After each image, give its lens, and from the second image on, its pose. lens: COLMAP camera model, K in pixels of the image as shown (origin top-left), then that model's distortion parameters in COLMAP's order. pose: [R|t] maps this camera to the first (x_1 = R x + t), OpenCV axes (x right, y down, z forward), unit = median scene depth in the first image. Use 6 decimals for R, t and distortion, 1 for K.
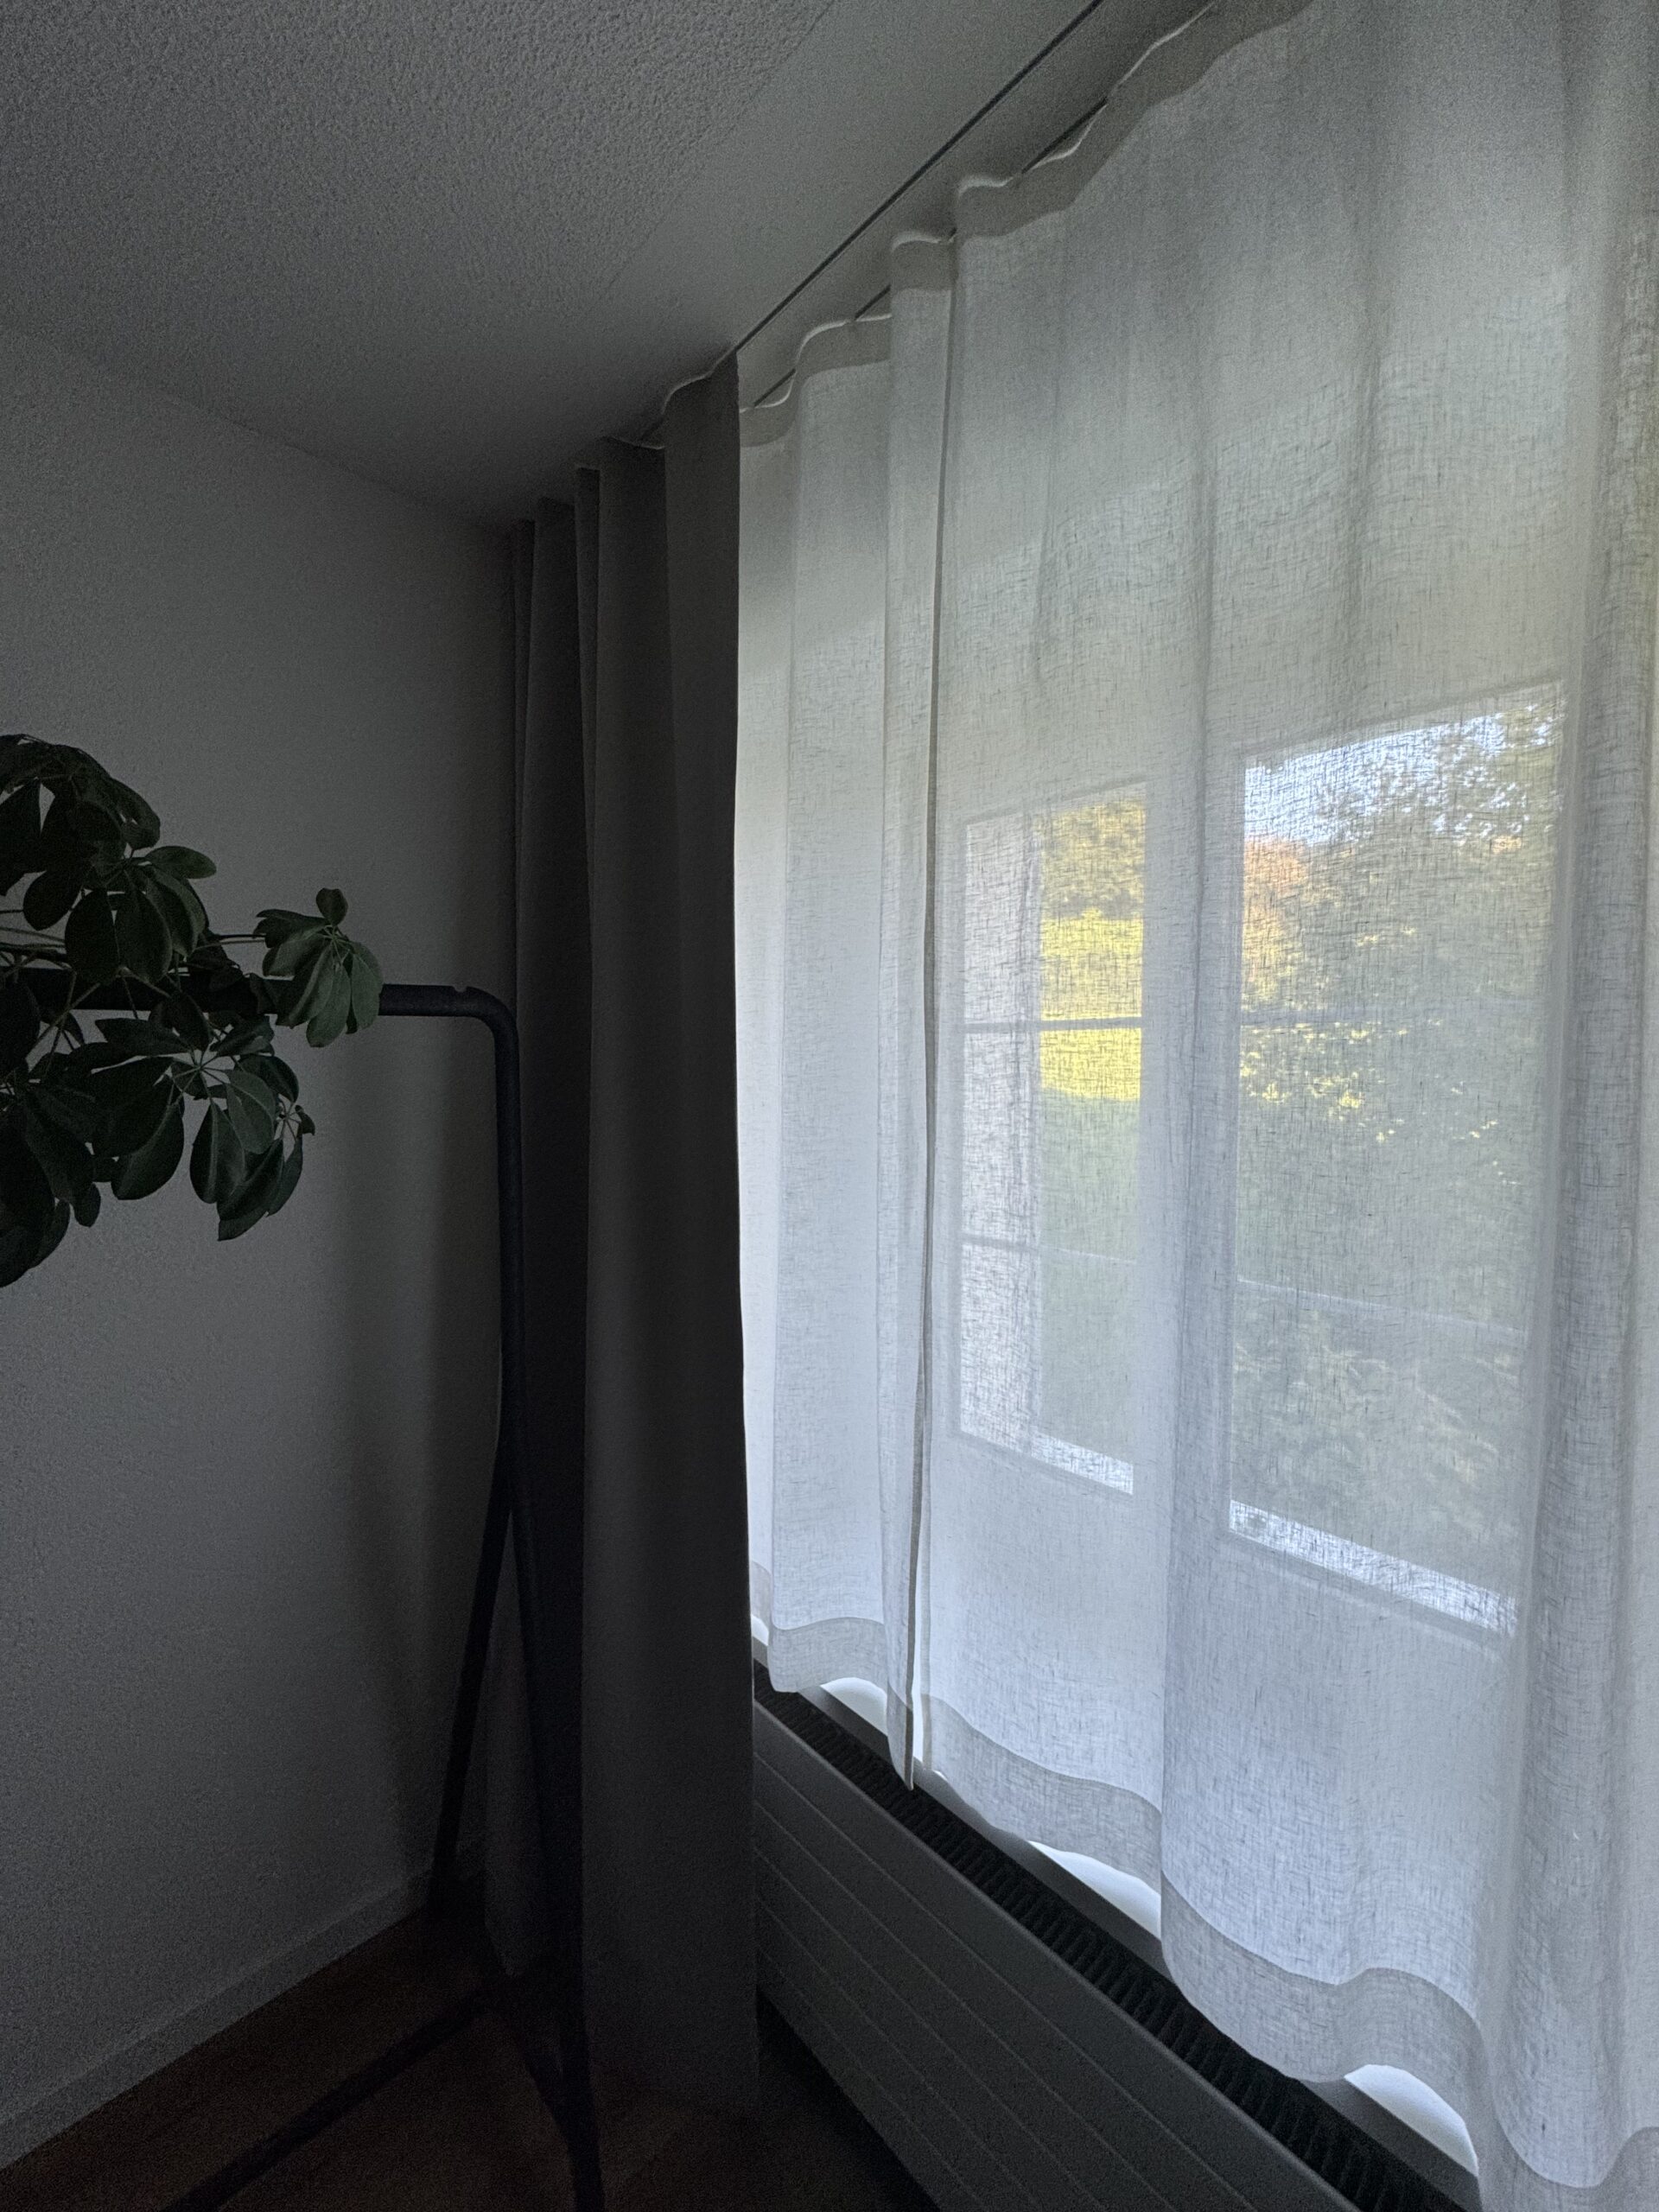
lens RADIAL K [[878.0, 0, 829.5], [0, 878.0, 1106.0], [0, 0, 1]] dist [-0.001554, 0.000014]
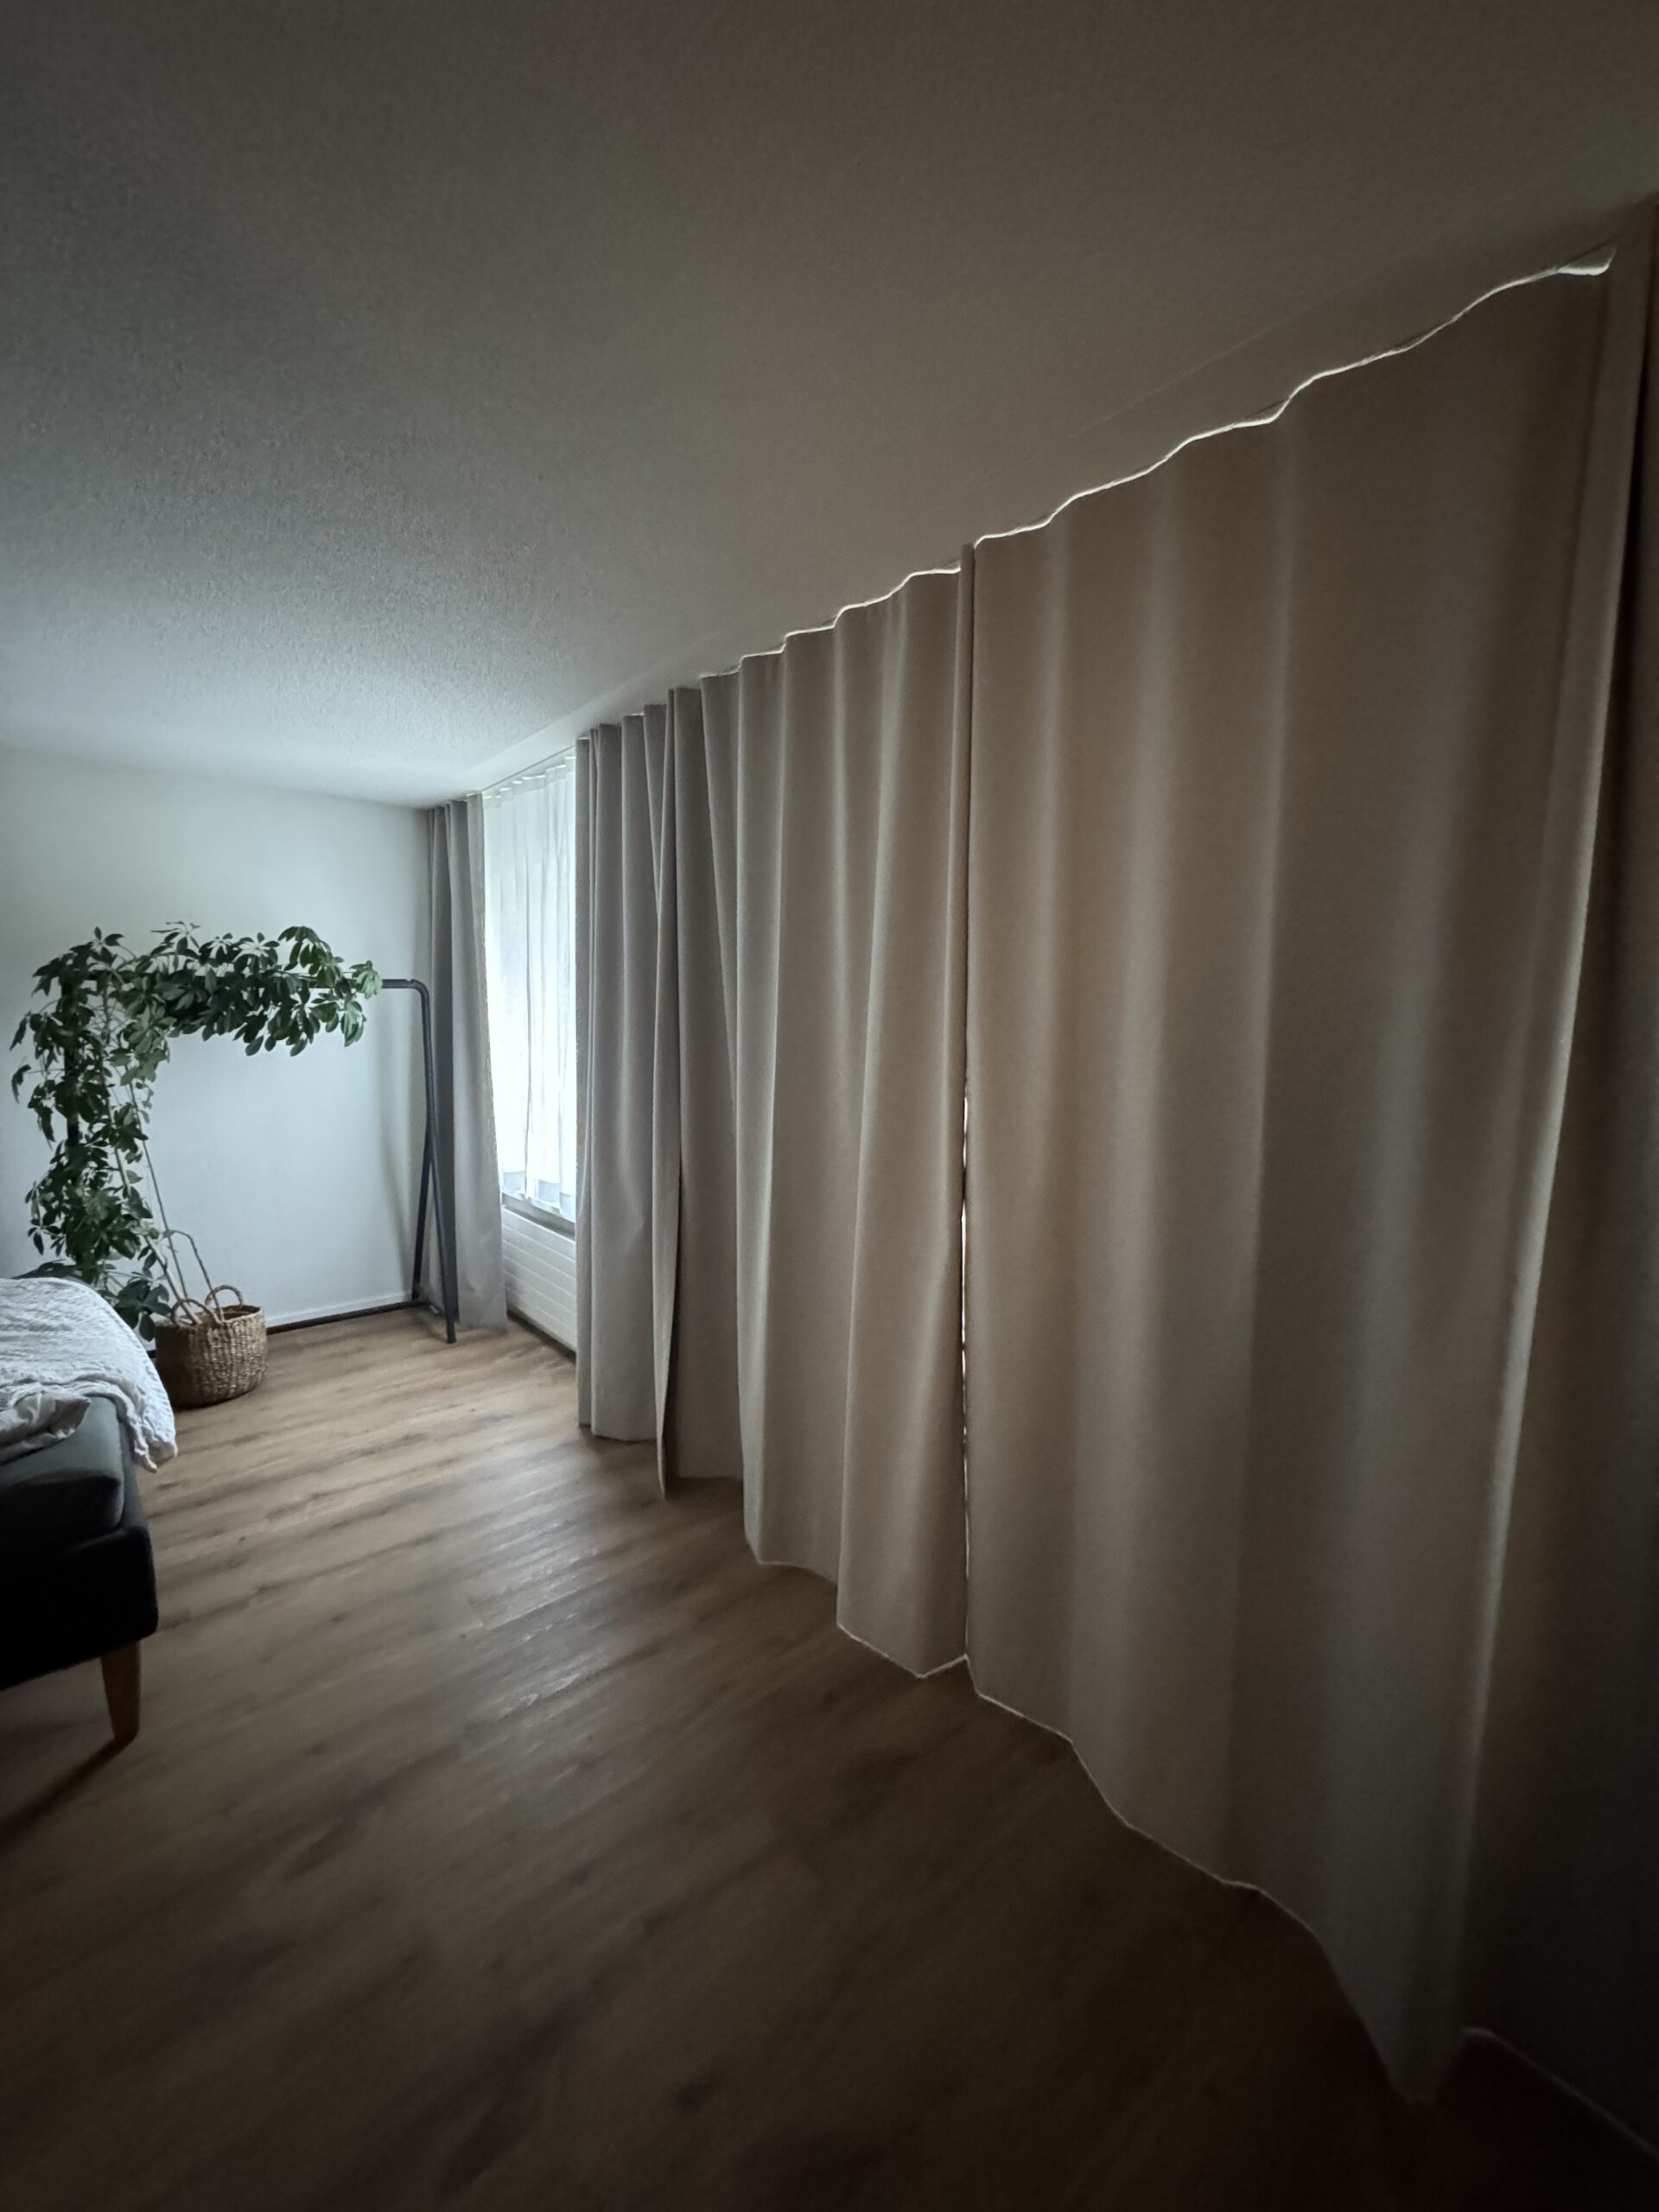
lens RADIAL K [[878.0, 0, 829.5], [0, 878.0, 1106.0], [0, 0, 1]] dist [-0.001554, 0.000014]
pose [[0.998946, 0.010925, -0.044583, 1.542941], [-0.008066, 0.997929, 0.063811, 0.133907], [0.045188, -0.063385, 0.996966, -2.642658]]
